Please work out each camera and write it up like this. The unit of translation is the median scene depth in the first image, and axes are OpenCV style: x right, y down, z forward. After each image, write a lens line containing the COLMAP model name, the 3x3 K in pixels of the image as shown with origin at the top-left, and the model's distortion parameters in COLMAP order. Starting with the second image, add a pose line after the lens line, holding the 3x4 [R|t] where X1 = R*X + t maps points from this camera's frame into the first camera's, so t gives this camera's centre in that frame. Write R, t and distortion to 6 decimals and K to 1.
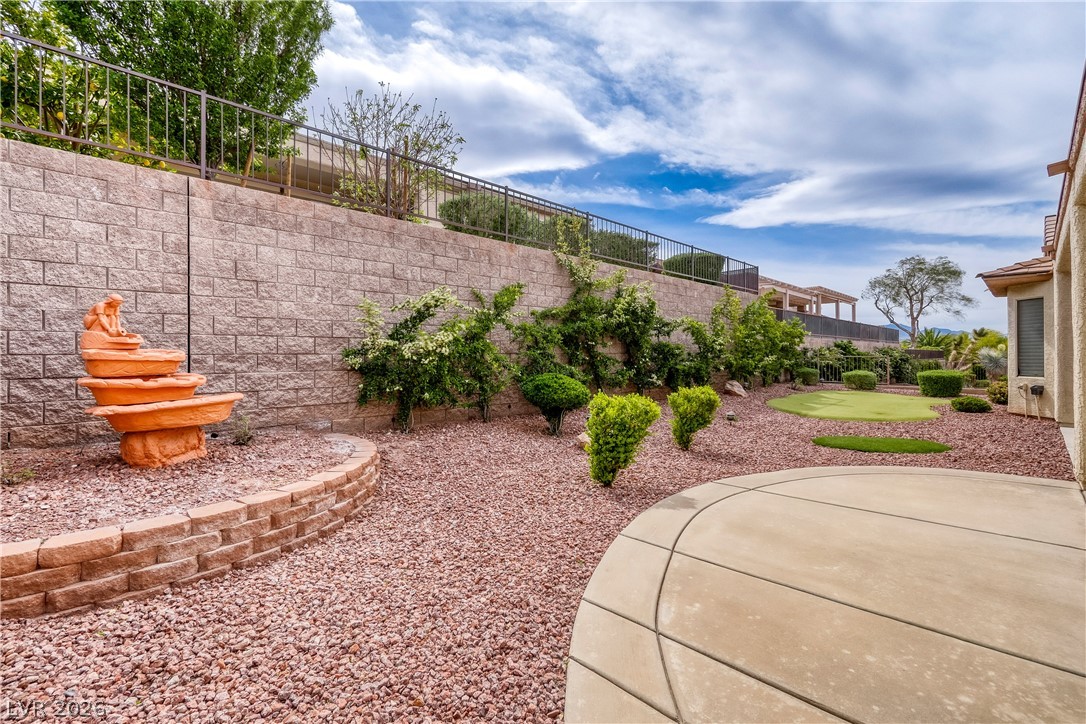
lens RADIAL K [[479.4, 0, 537.0], [0, 479.4, 359.1], [0, 0, 1]] dist [-0.008498, 0.003714]
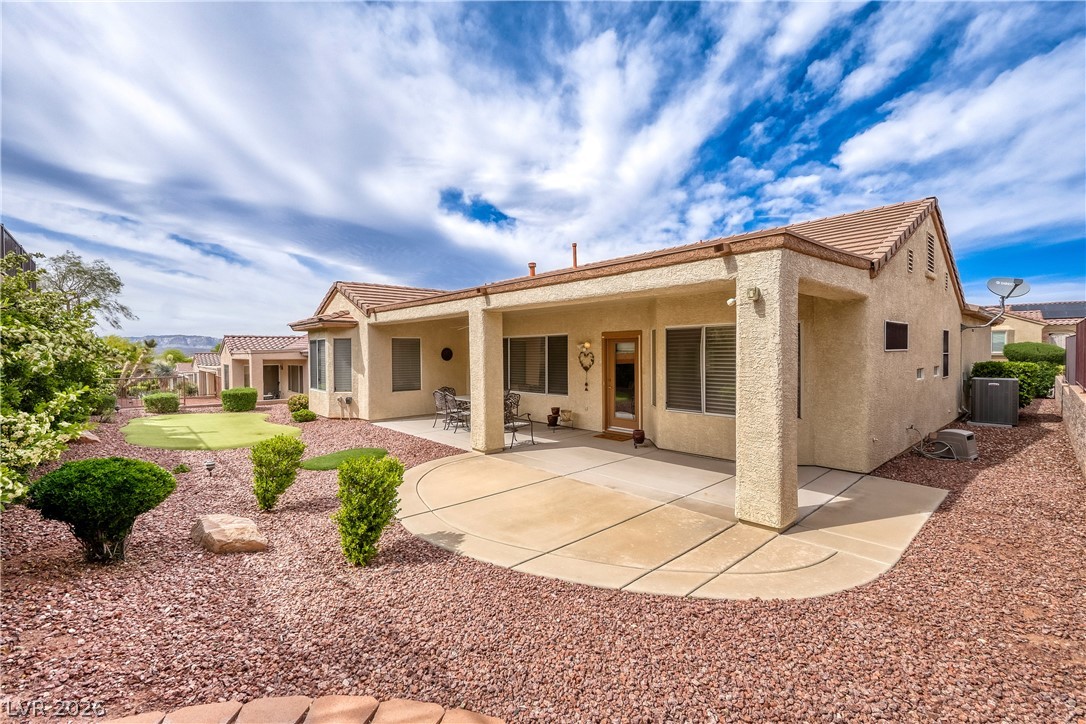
lens RADIAL K [[479.4, 0, 537.3], [0, 479.4, 359.1], [0, 0, 1]] dist [-0.008498, 0.003714]
pose [[0.039306, -0.012011, 0.999155, -0.985794], [0.017040, 0.999790, 0.011348, -0.168660], [-0.999082, 0.016579, 0.039502, 0.831426]]
